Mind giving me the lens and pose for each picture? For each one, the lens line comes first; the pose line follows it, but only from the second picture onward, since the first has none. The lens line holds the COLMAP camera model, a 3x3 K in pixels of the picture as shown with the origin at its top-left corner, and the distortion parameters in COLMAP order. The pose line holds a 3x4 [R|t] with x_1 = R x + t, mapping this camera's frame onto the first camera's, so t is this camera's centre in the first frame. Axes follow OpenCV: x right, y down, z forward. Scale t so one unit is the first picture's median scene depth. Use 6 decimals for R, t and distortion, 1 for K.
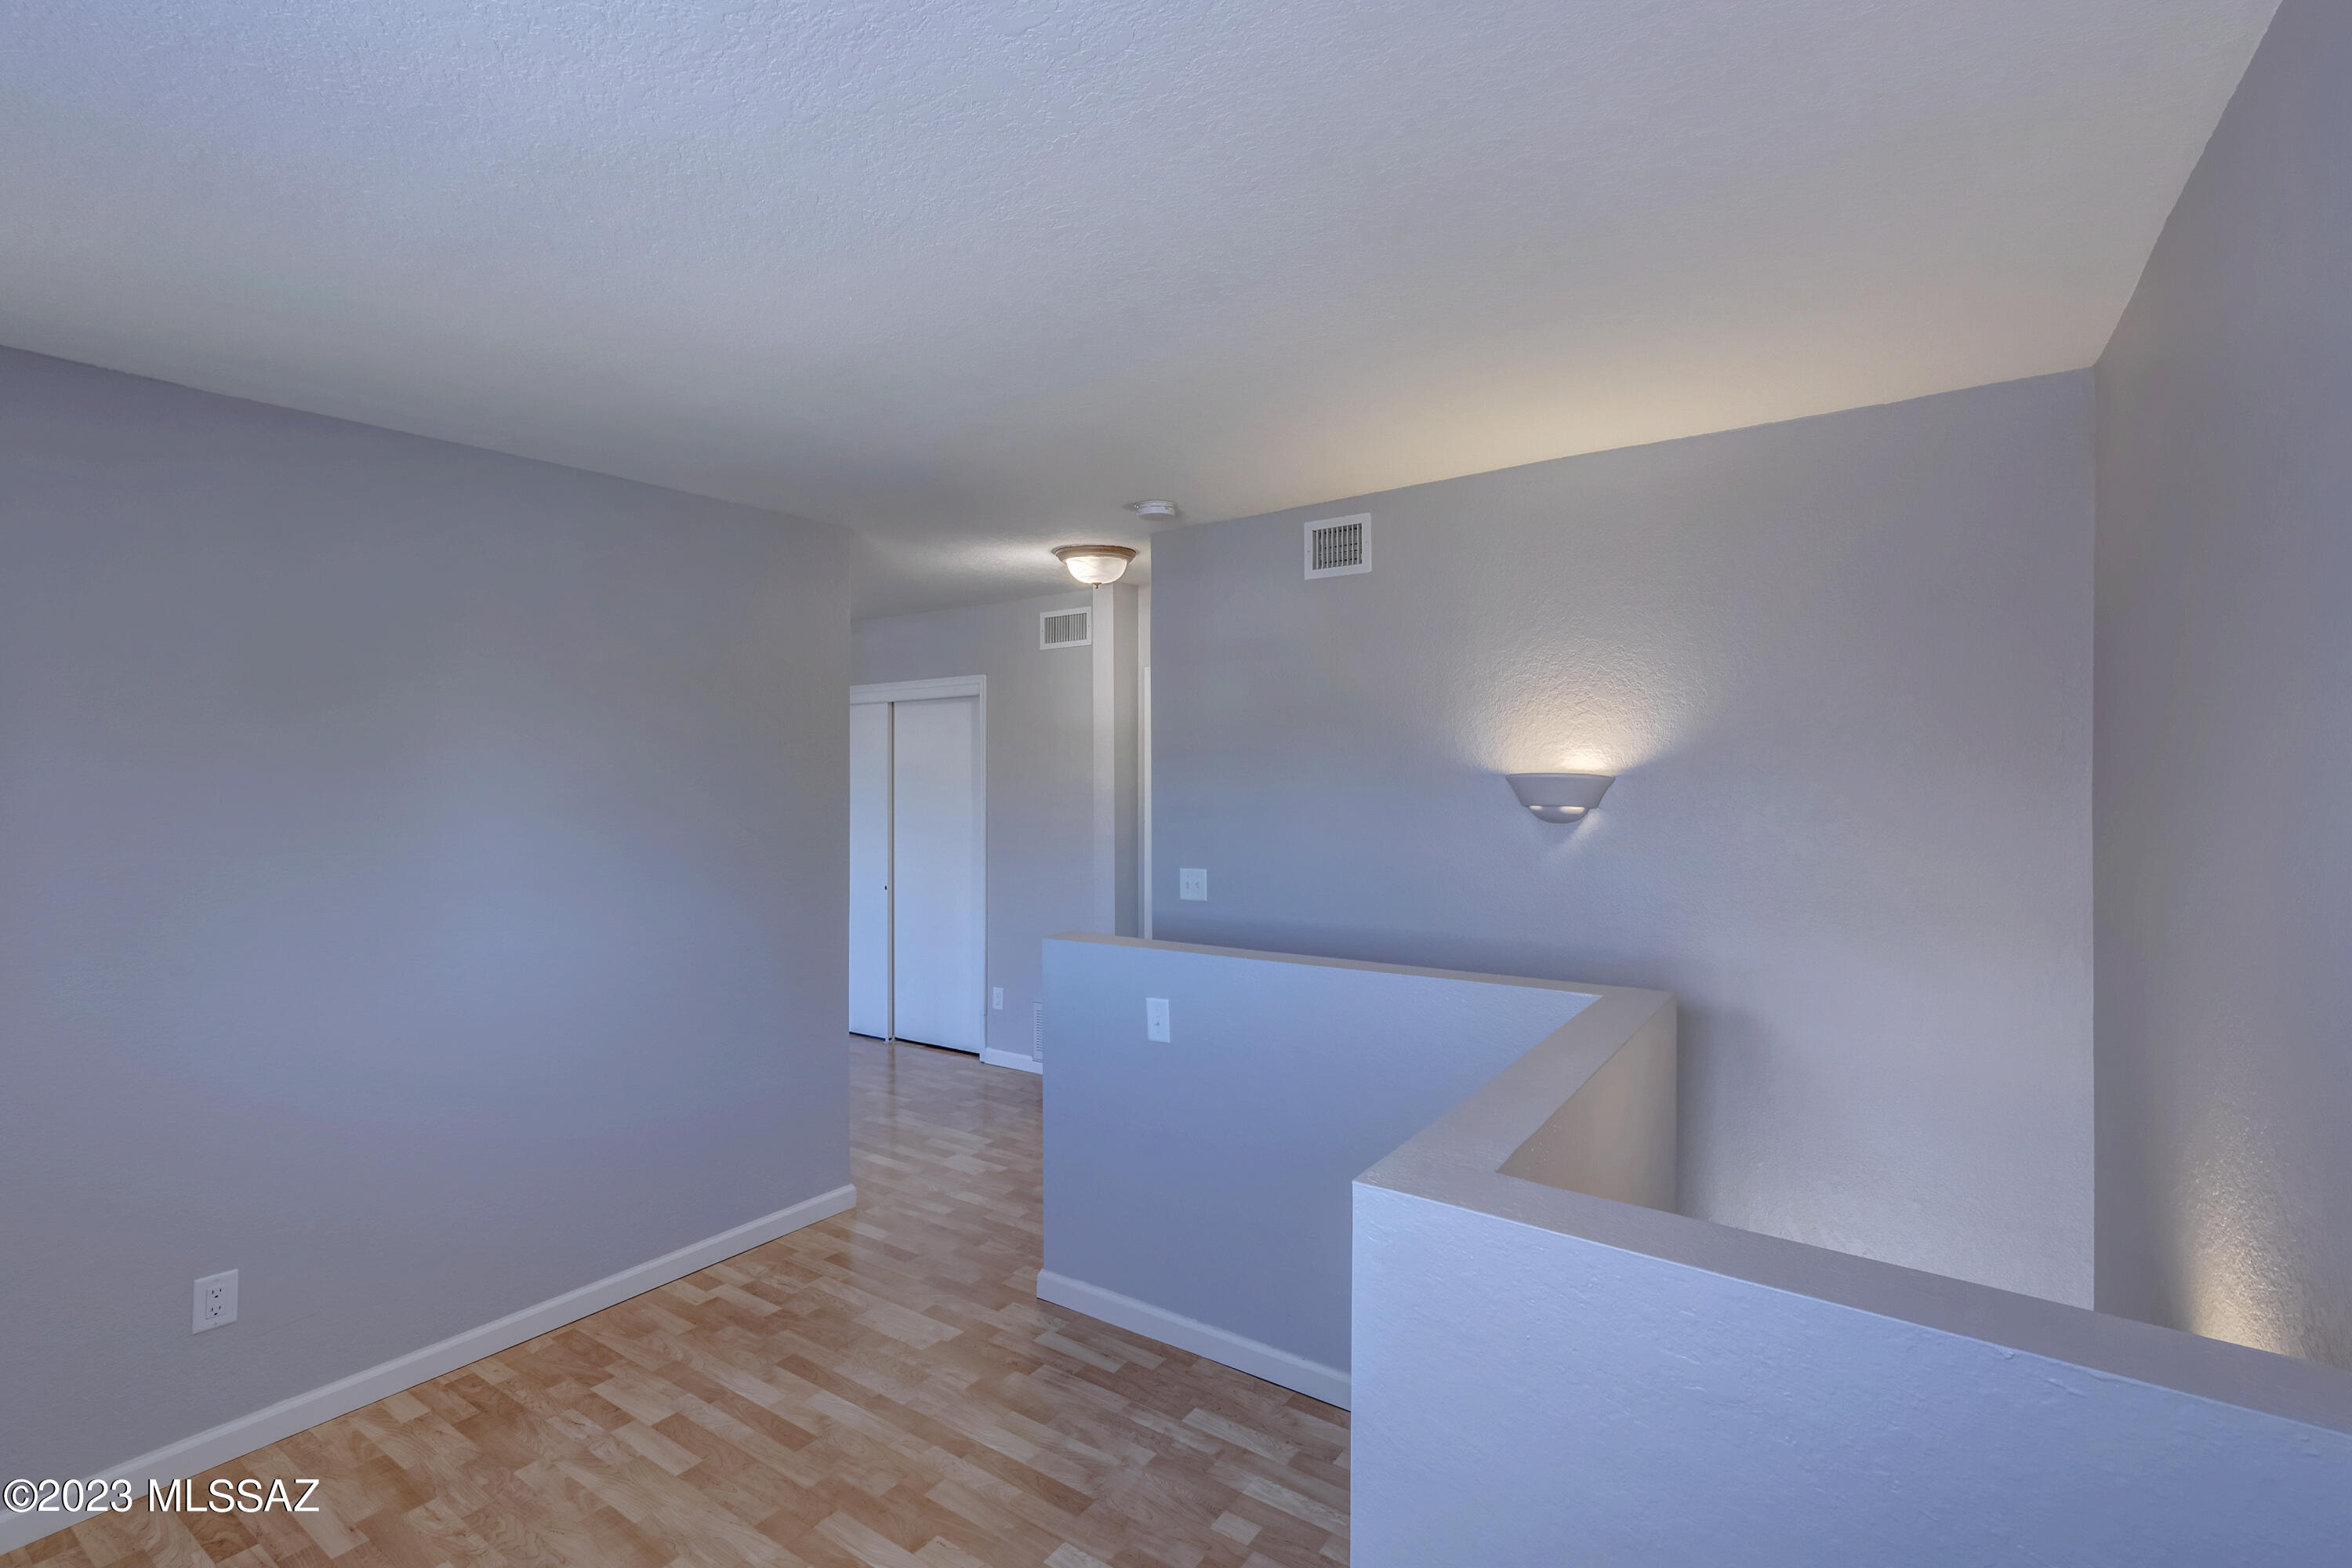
lens RADIAL K [[1037.6, 0, 1212.6], [0, 1037.6, 780.8], [0, 0, 1]] dist [0.004680, -0.001585]
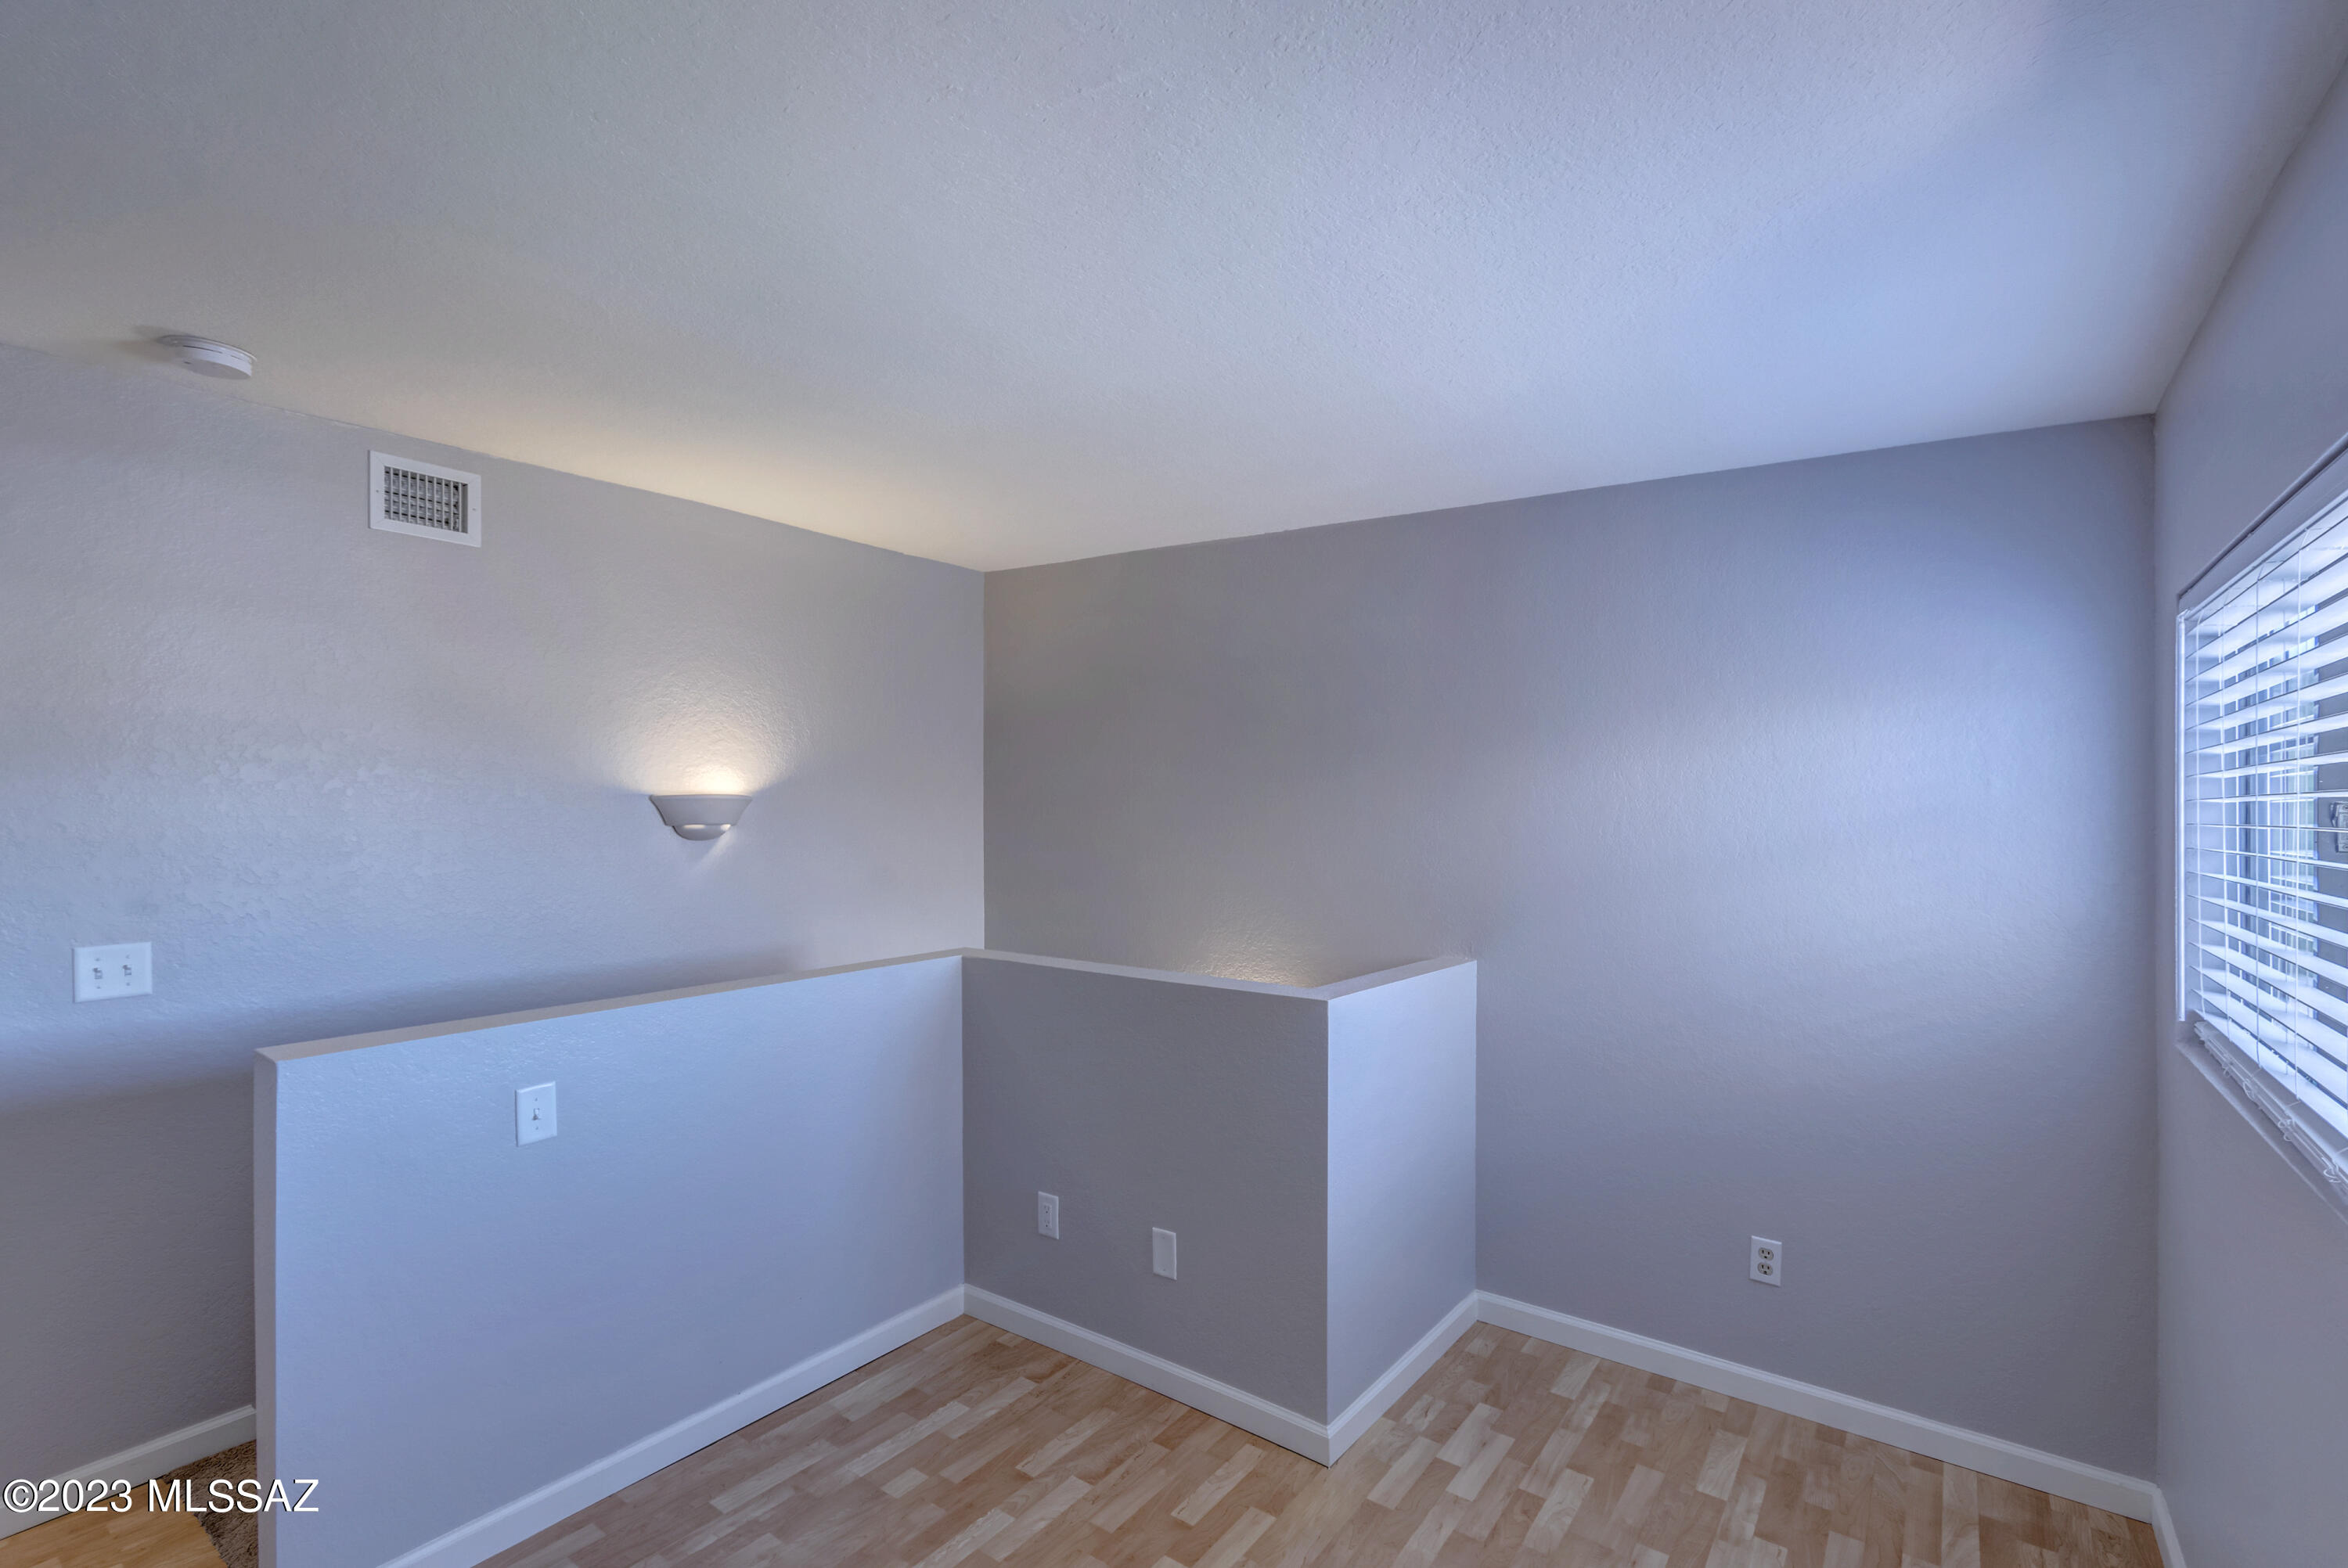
lens RADIAL K [[1035.7, 0, 1210.5], [0, 1035.7, 780.8], [0, 0, 1]] dist [0.004680, -0.001585]
pose [[0.039030, 0.021931, 0.998997, -0.830539], [-0.009694, 0.999720, -0.021568, -0.003452], [-0.999191, -0.008843, 0.039232, 0.492187]]
